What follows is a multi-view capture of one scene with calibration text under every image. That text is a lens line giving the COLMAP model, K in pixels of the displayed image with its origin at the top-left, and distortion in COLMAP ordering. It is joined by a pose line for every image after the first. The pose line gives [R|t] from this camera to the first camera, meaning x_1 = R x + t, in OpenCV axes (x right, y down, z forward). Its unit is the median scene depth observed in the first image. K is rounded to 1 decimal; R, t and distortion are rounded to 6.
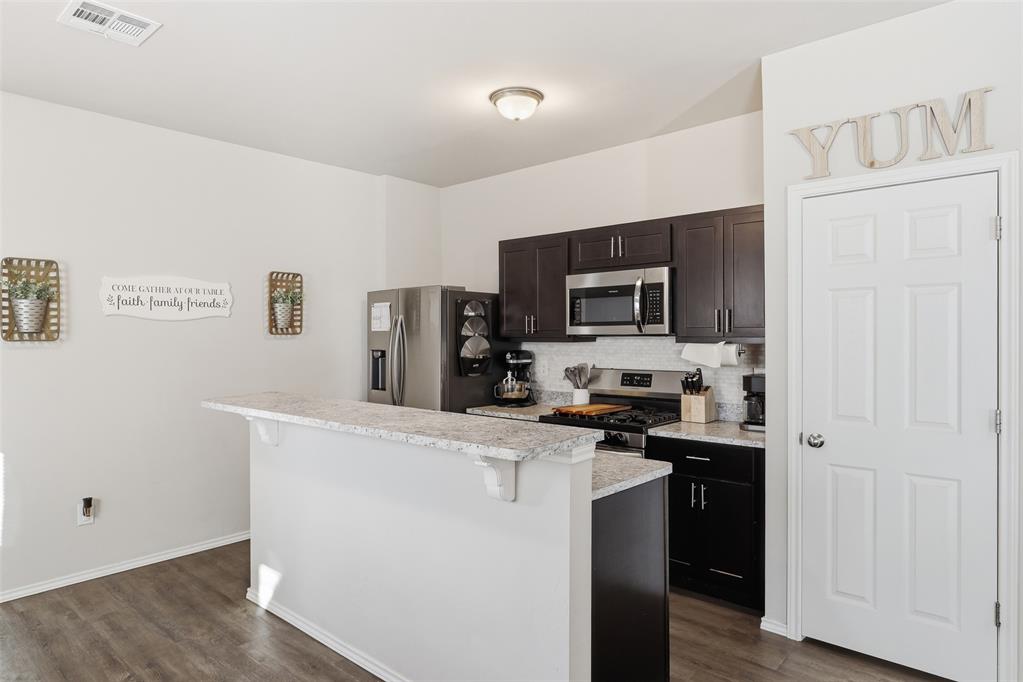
lens RADIAL K [[612.3, 0, 511.5], [0, 612.3, 341.0], [0, 0, 1]] dist [-0.082524, -0.000128]
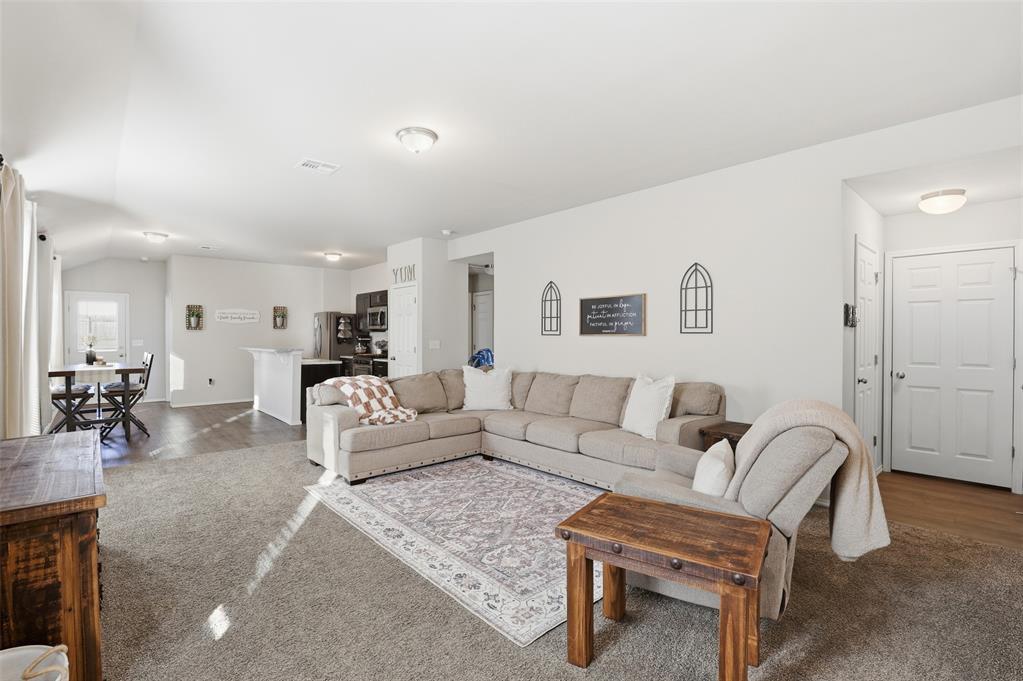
lens RADIAL K [[469.9, 0, 511.5], [0, 469.9, 340.5], [0, 0, 1]] dist [-0.094478, -0.000197]
pose [[0.995471, 0.005764, -0.094890, 0.914184], [-0.005725, 0.999983, 0.000690, 0.036614], [0.094893, -0.000144, 0.995488, -1.034600]]
